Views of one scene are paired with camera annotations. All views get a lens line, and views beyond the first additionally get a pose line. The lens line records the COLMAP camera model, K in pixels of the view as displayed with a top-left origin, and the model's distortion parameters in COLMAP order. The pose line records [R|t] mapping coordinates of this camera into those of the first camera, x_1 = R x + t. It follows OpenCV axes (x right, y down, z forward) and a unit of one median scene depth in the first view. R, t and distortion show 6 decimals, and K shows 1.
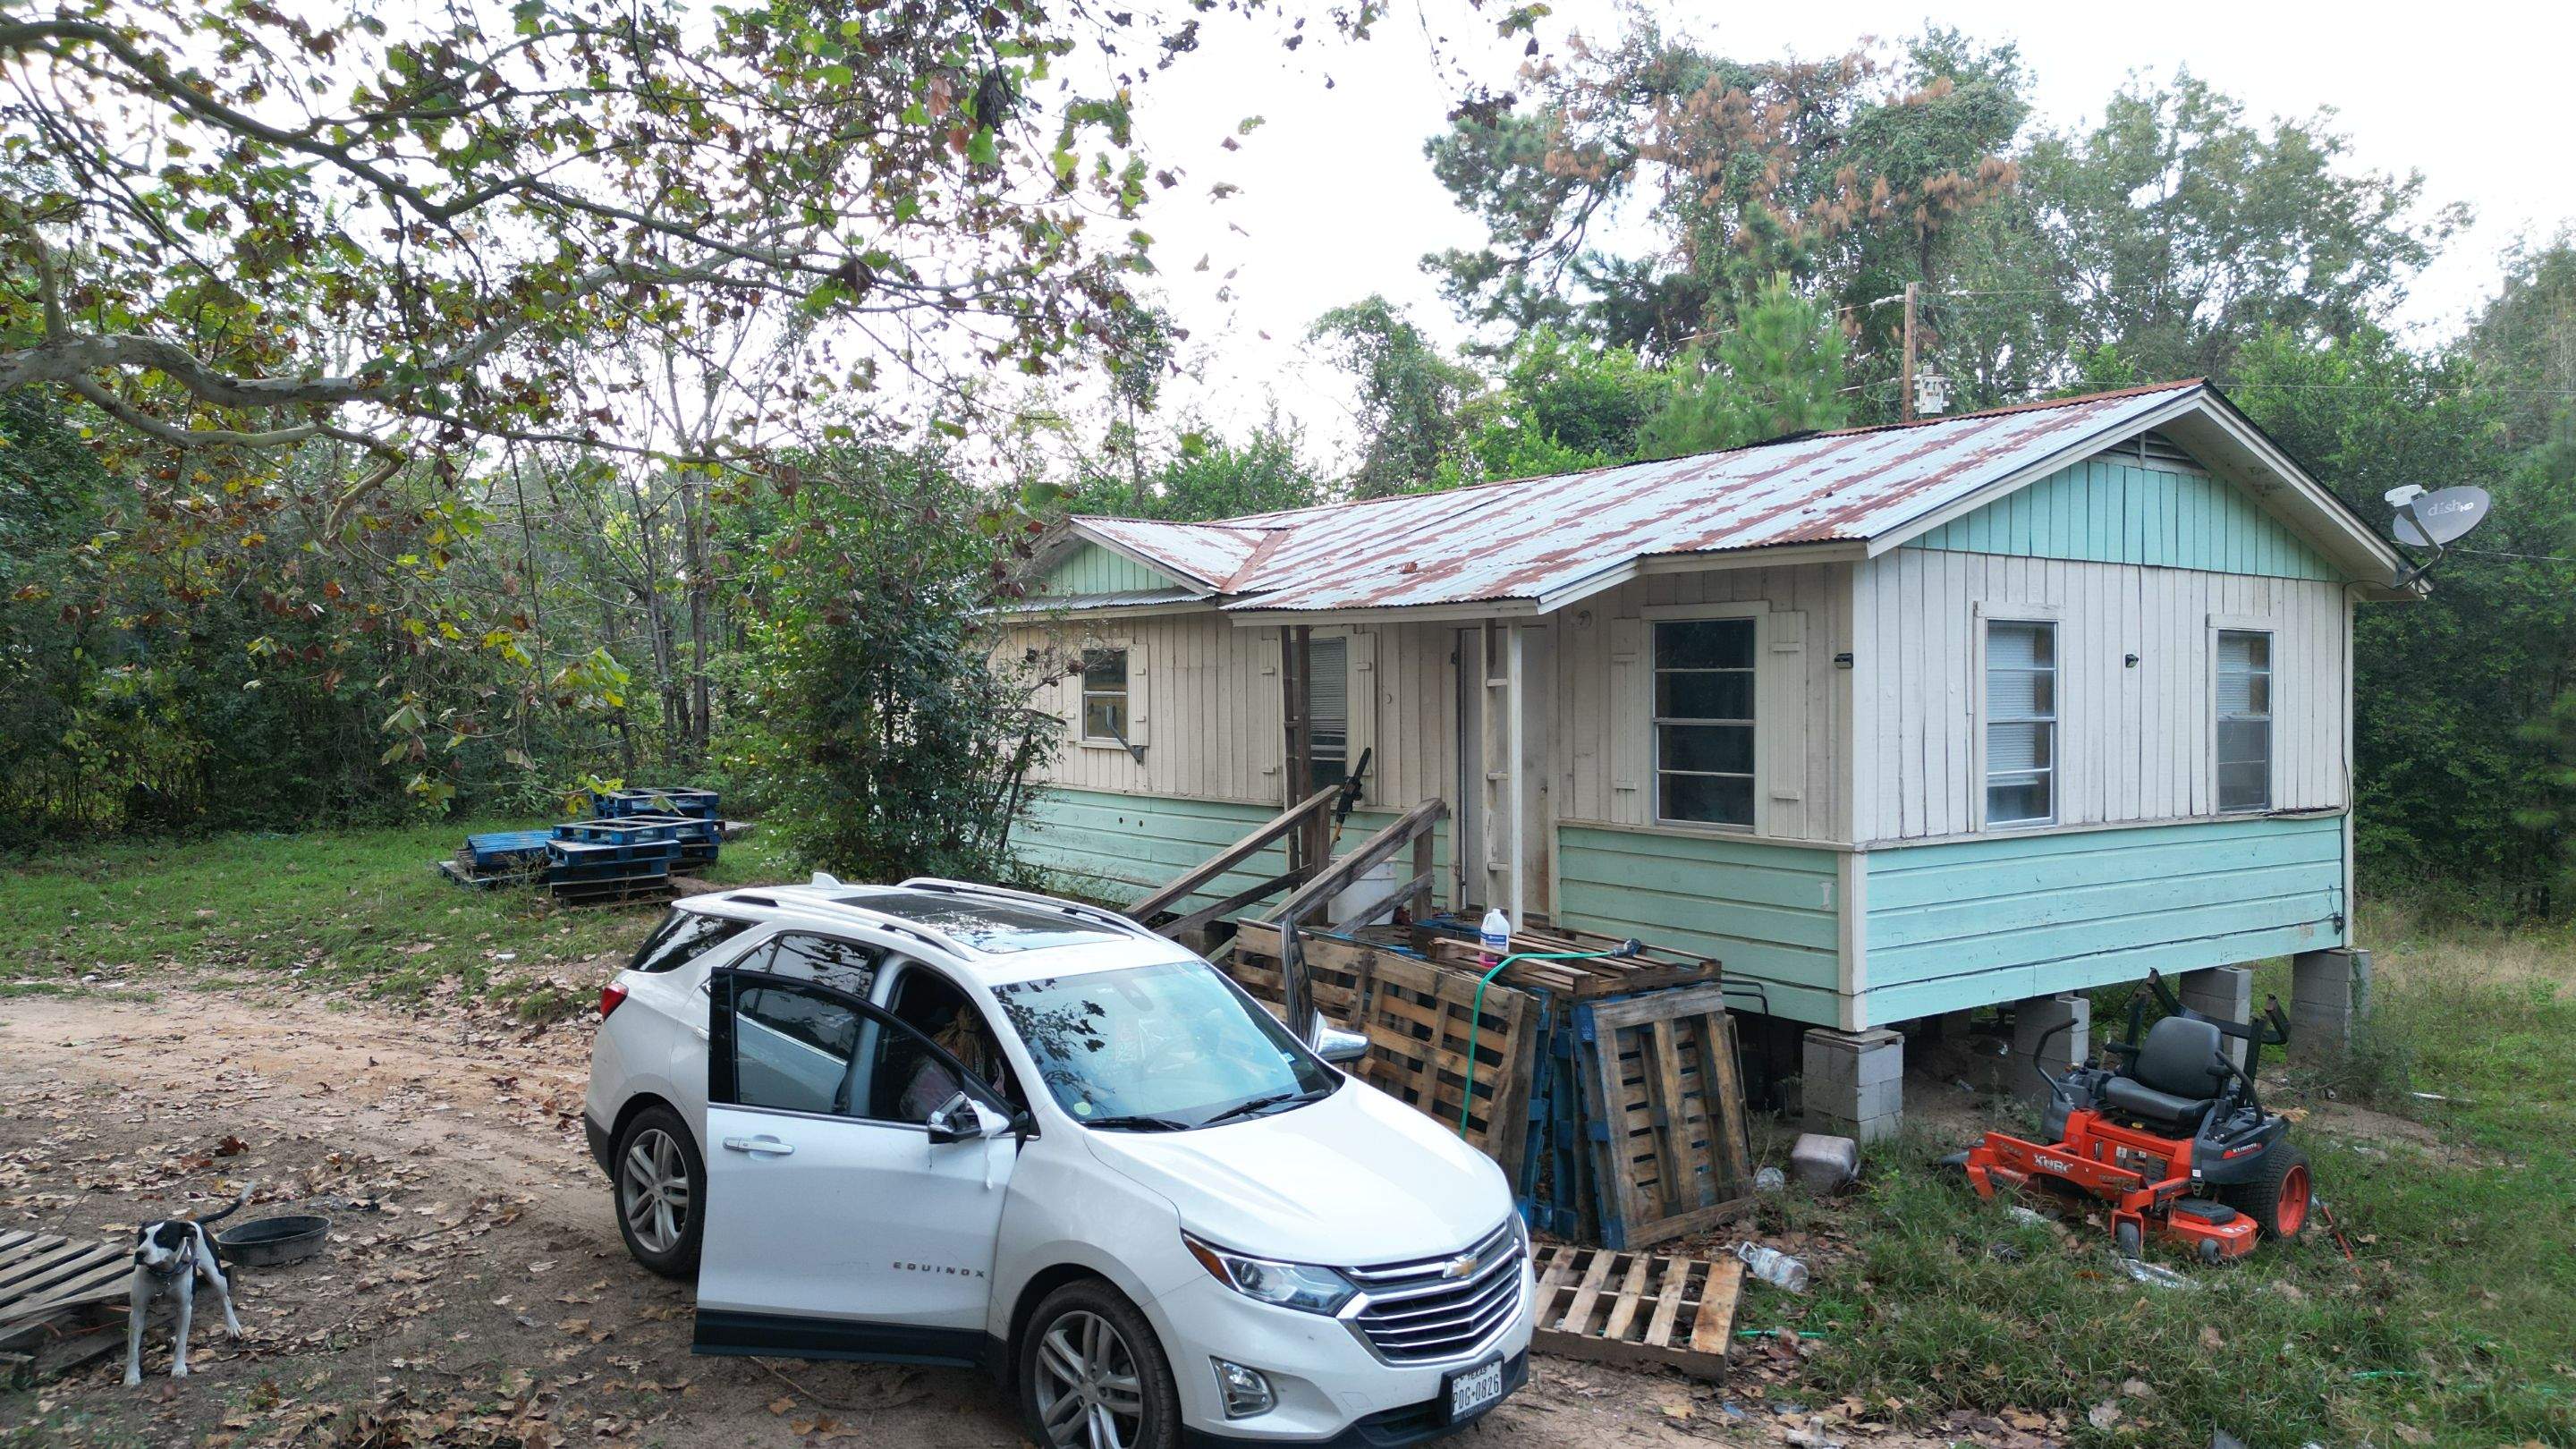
lens RADIAL K [[1779.9, 0, 1285.1], [0, 1779.9, 718.6], [0, 0, 1]] dist [0.022965, -0.011013]
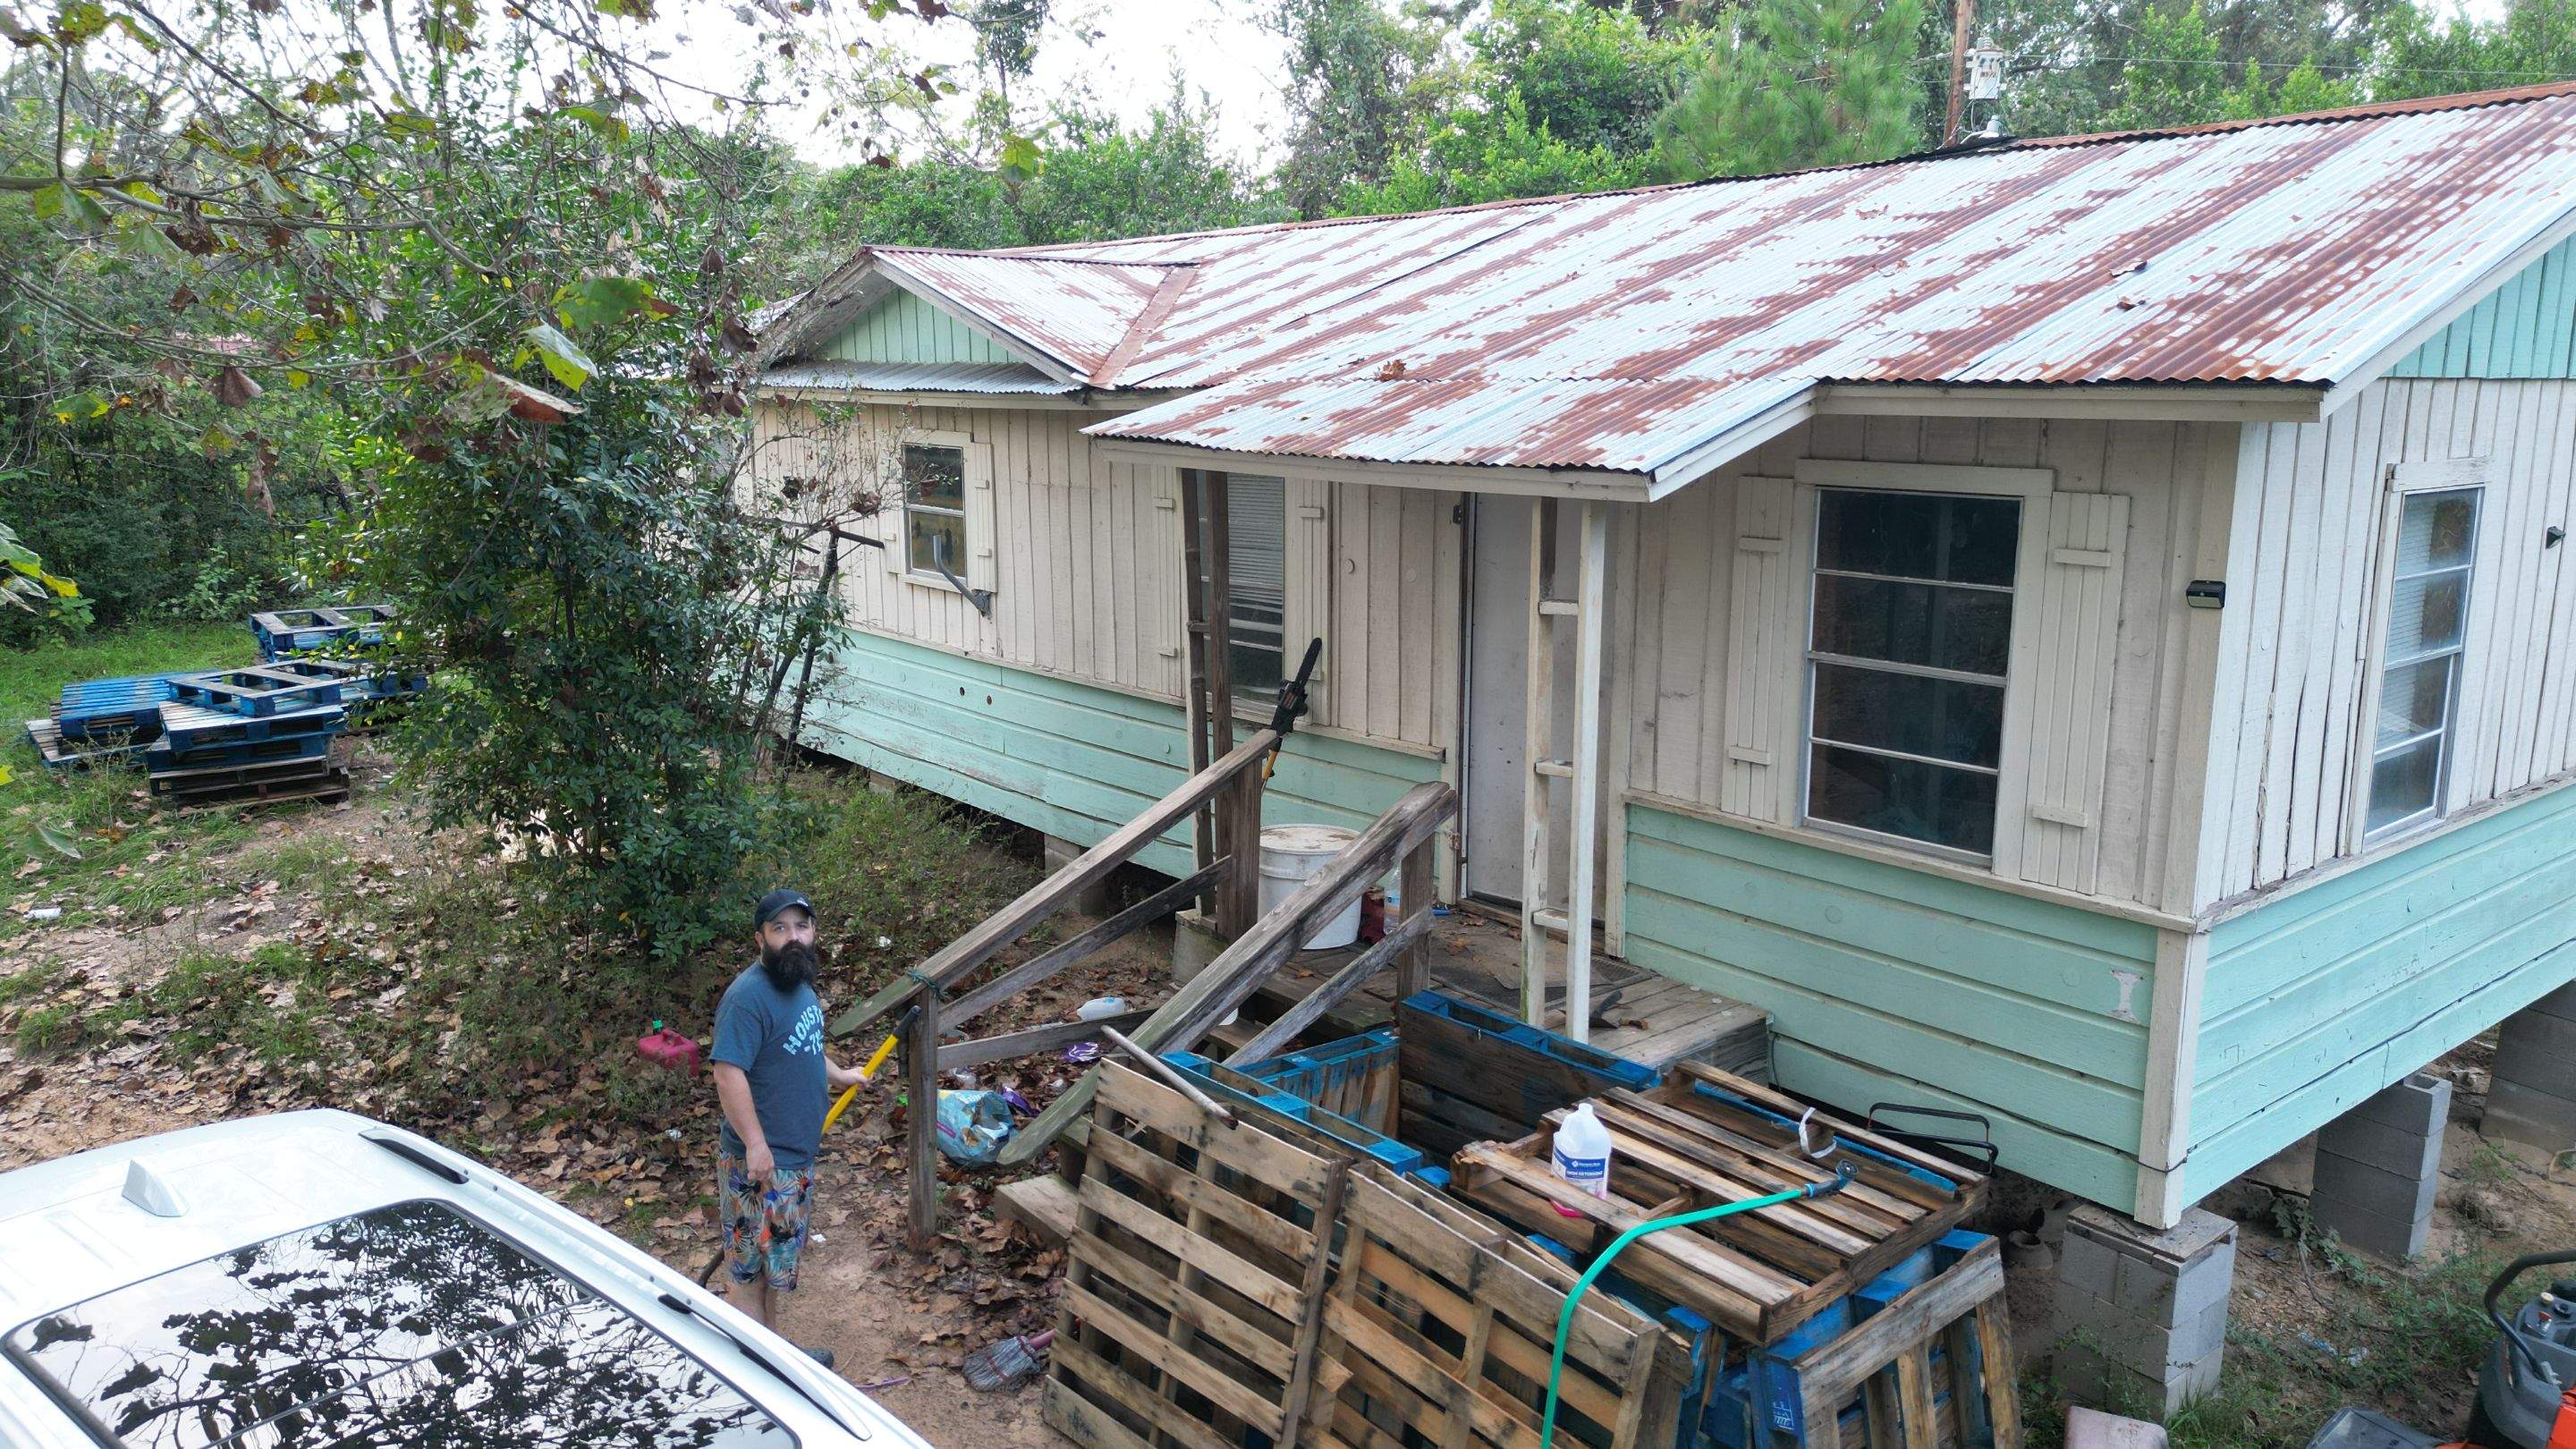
lens RADIAL K [[1779.9, 0, 1300.5], [0, 1779.9, 726.2], [0, 0, 1]] dist [0.022965, -0.011013]
pose [[0.998510, -0.005085, 0.054331, 0.004928], [-0.004526, 0.984502, 0.175313, -0.065612], [-0.054381, -0.175297, 0.983012, 0.352025]]
